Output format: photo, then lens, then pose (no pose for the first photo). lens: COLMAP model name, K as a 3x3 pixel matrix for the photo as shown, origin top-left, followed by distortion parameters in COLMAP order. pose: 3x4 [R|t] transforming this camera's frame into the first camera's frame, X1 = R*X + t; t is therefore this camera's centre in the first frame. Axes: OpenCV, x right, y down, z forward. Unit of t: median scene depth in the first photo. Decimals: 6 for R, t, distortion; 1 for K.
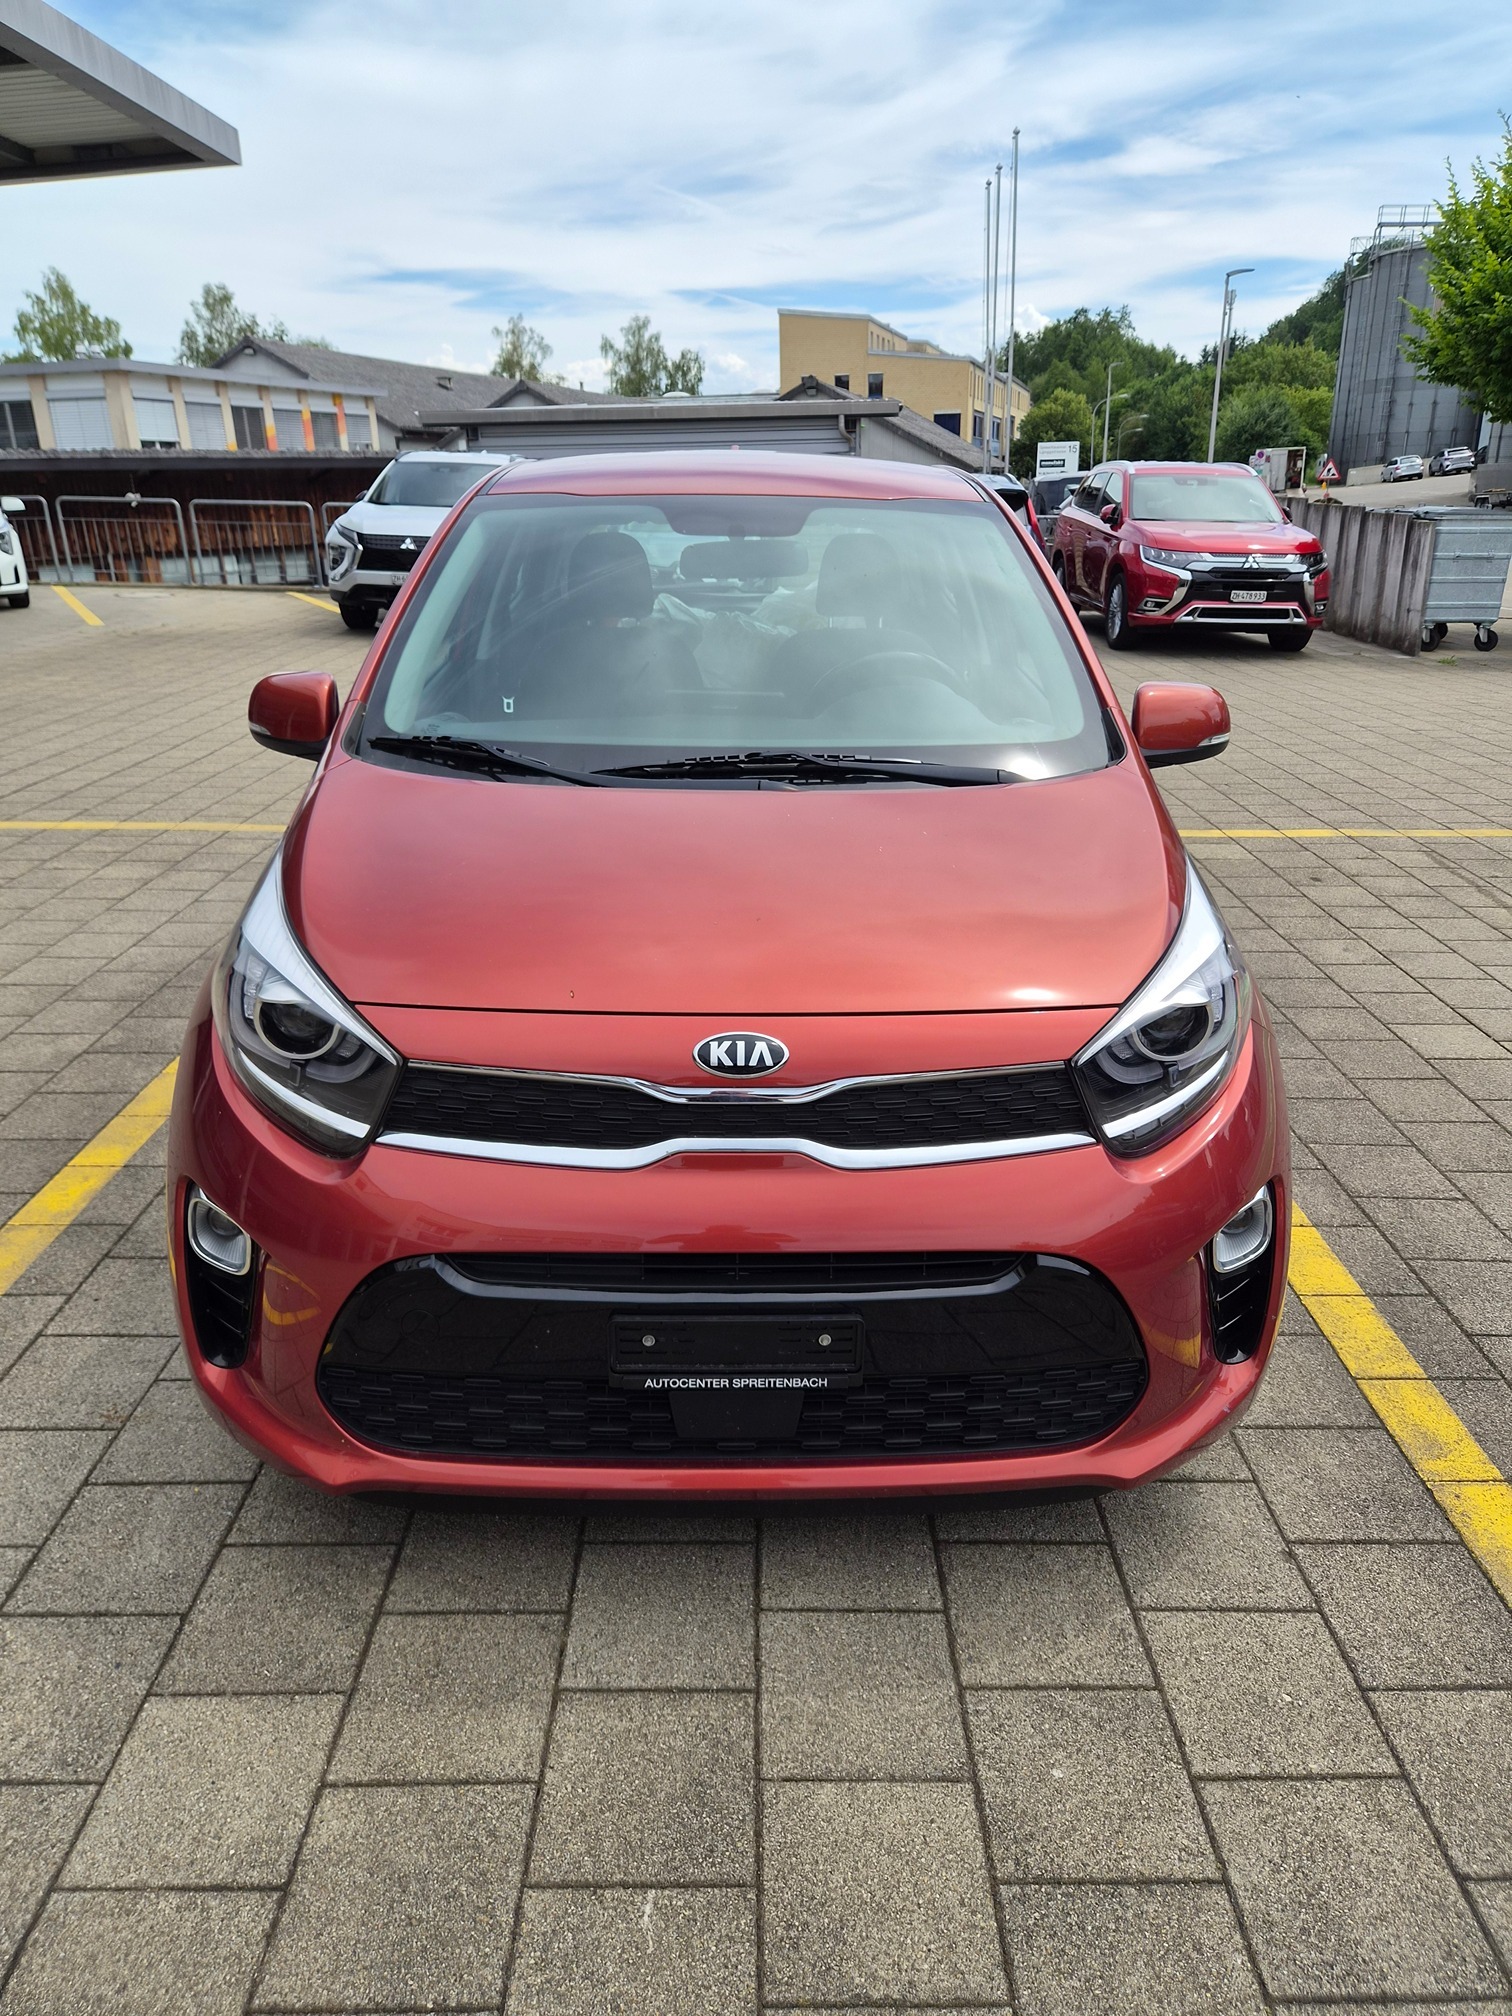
lens RADIAL K [[1349.1, 0, 759.4], [0, 1349.1, 992.5], [0, 0, 1]] dist [0.047031, -0.044474]
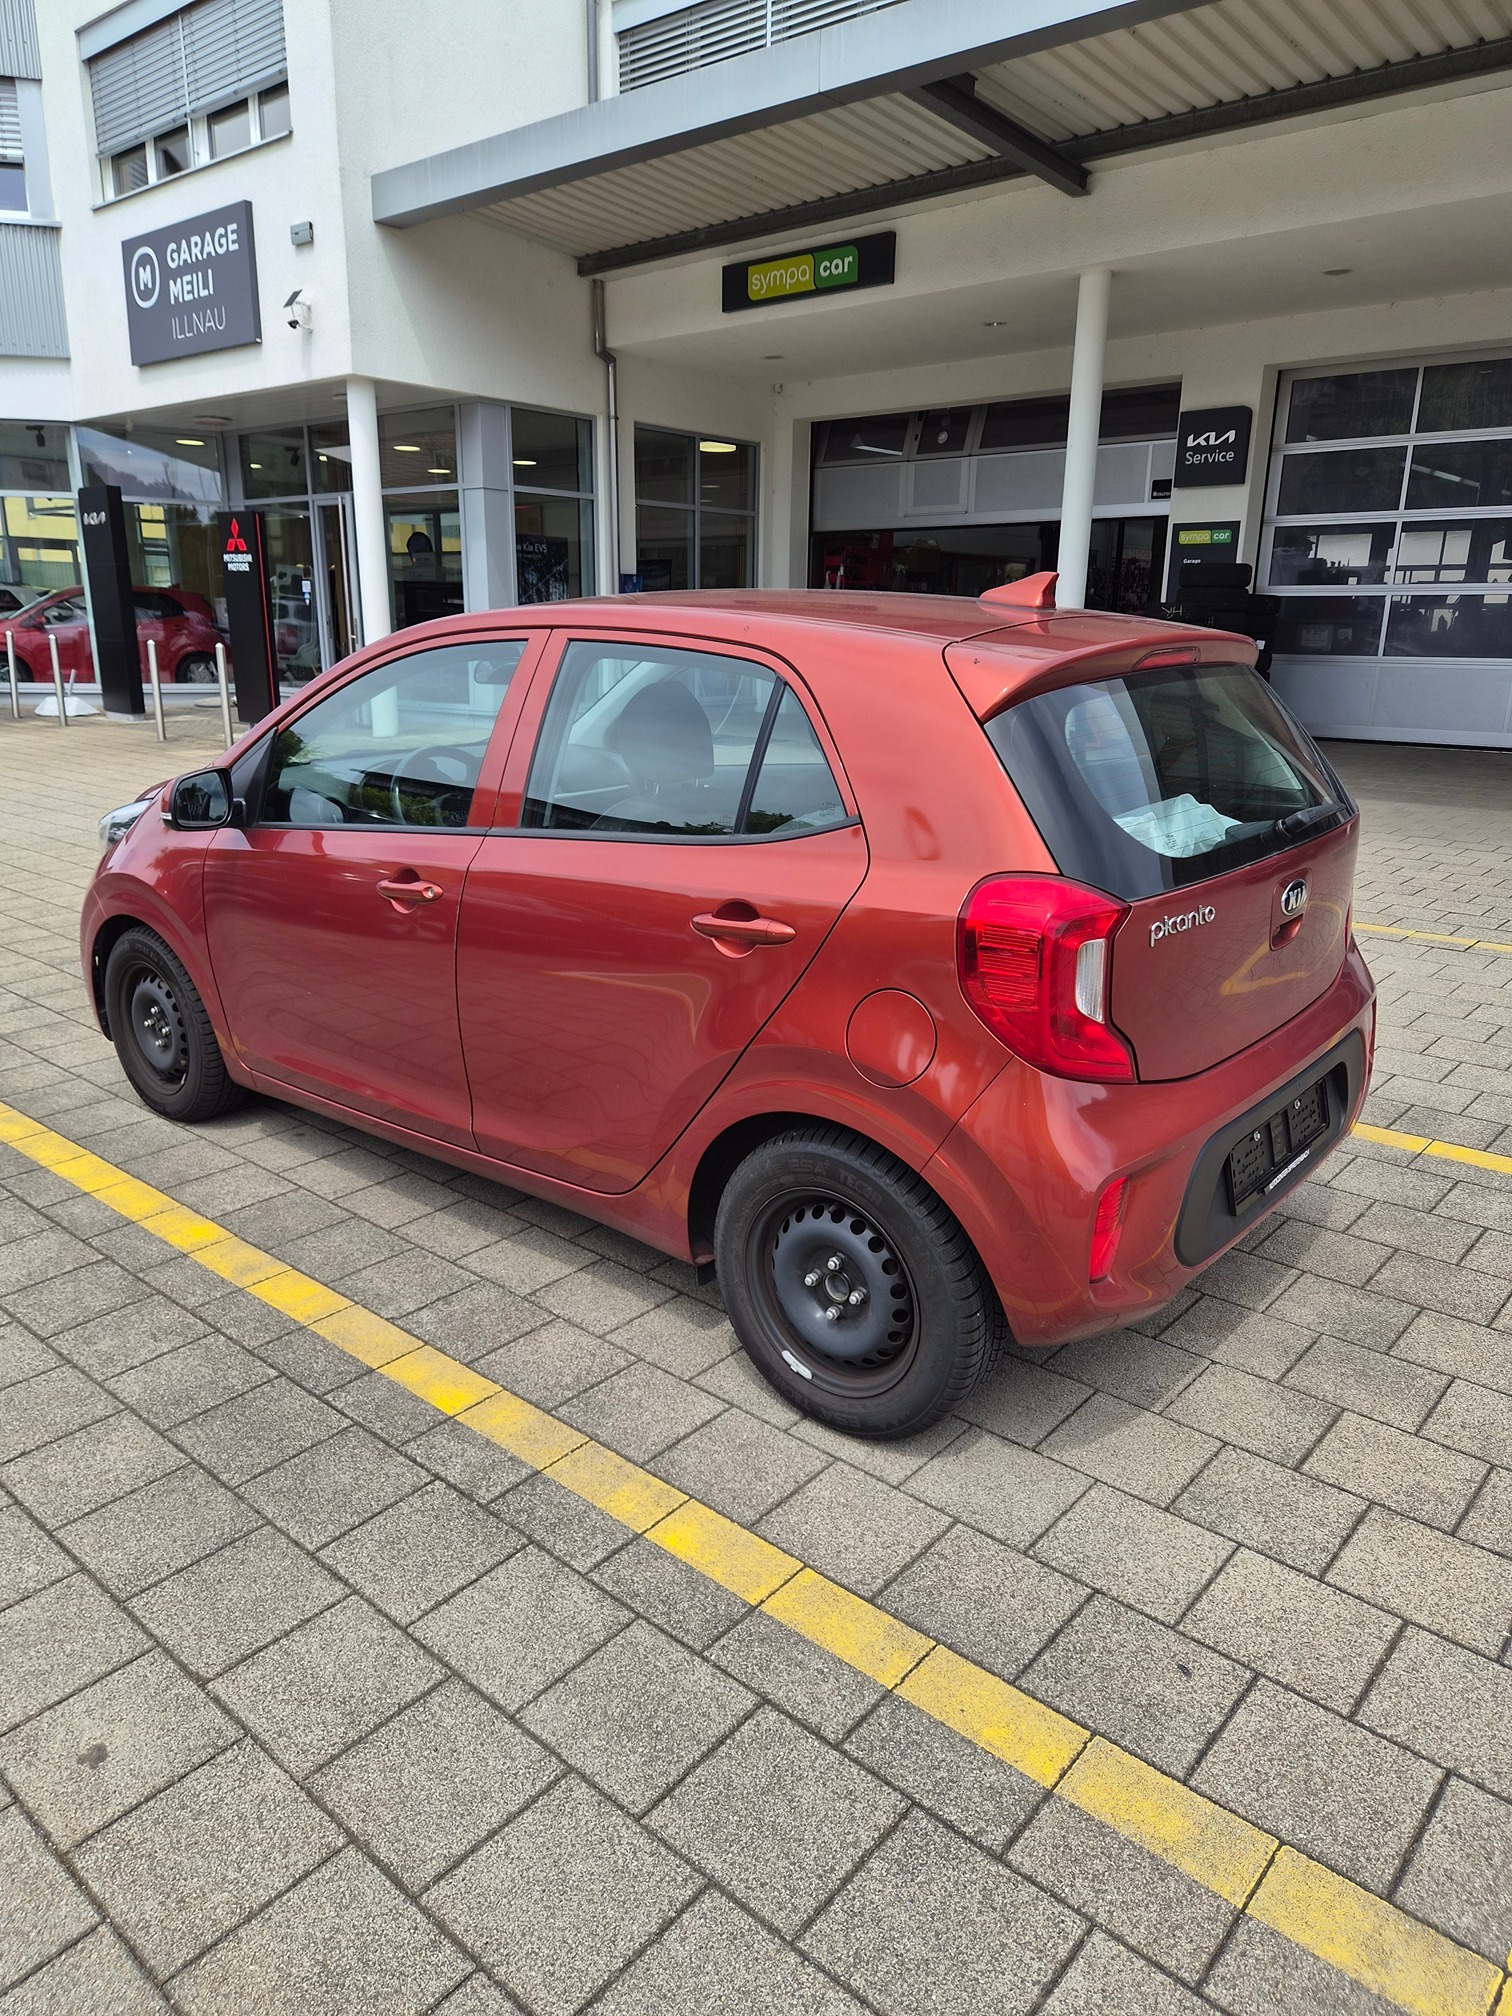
lens RADIAL K [[1349.1, 0, 750.5], [0, 1349.1, 1021.1], [0, 0, 1]] dist [0.047031, -0.044474]
pose [[-0.654014, 0.236410, -0.718593, 1.342528], [-0.261577, 0.820646, 0.508053, -1.177660], [0.709819, 0.520241, -0.474874, 2.994174]]
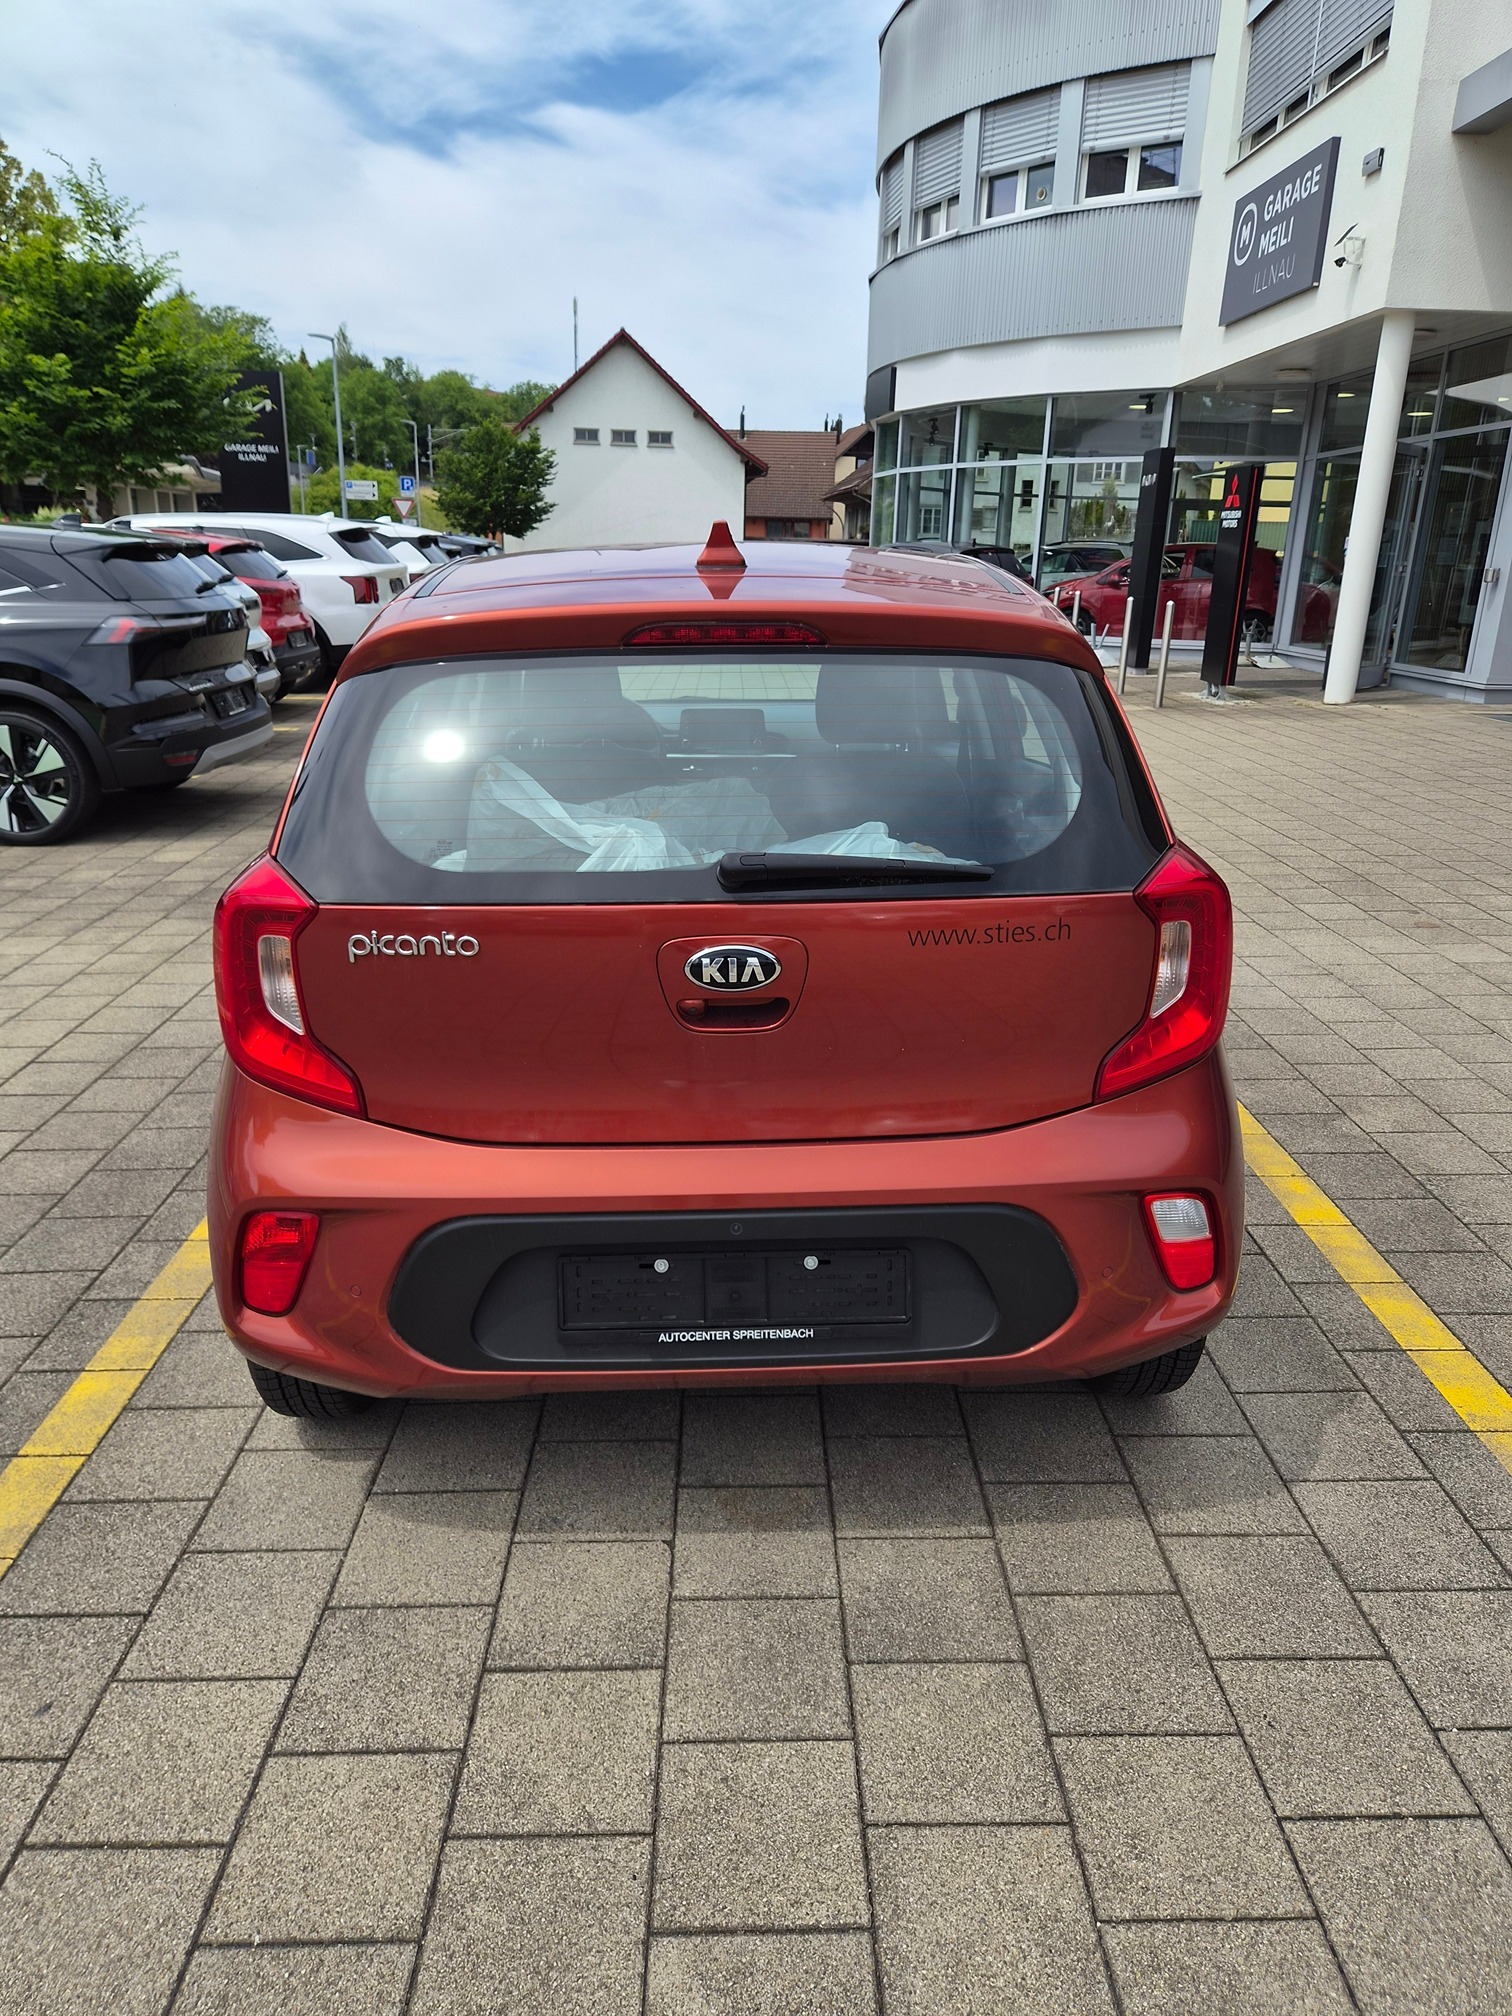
lens RADIAL K [[1349.1, 0, 757.6], [0, 1349.1, 1004.7], [0, 0, 1]] dist [0.047031, -0.044474]
pose [[-0.999609, 0.014386, -0.023995, -0.054727], [-0.004026, 0.774771, 0.632230, -1.330479], [0.027686, 0.632079, -0.774409, 3.457852]]
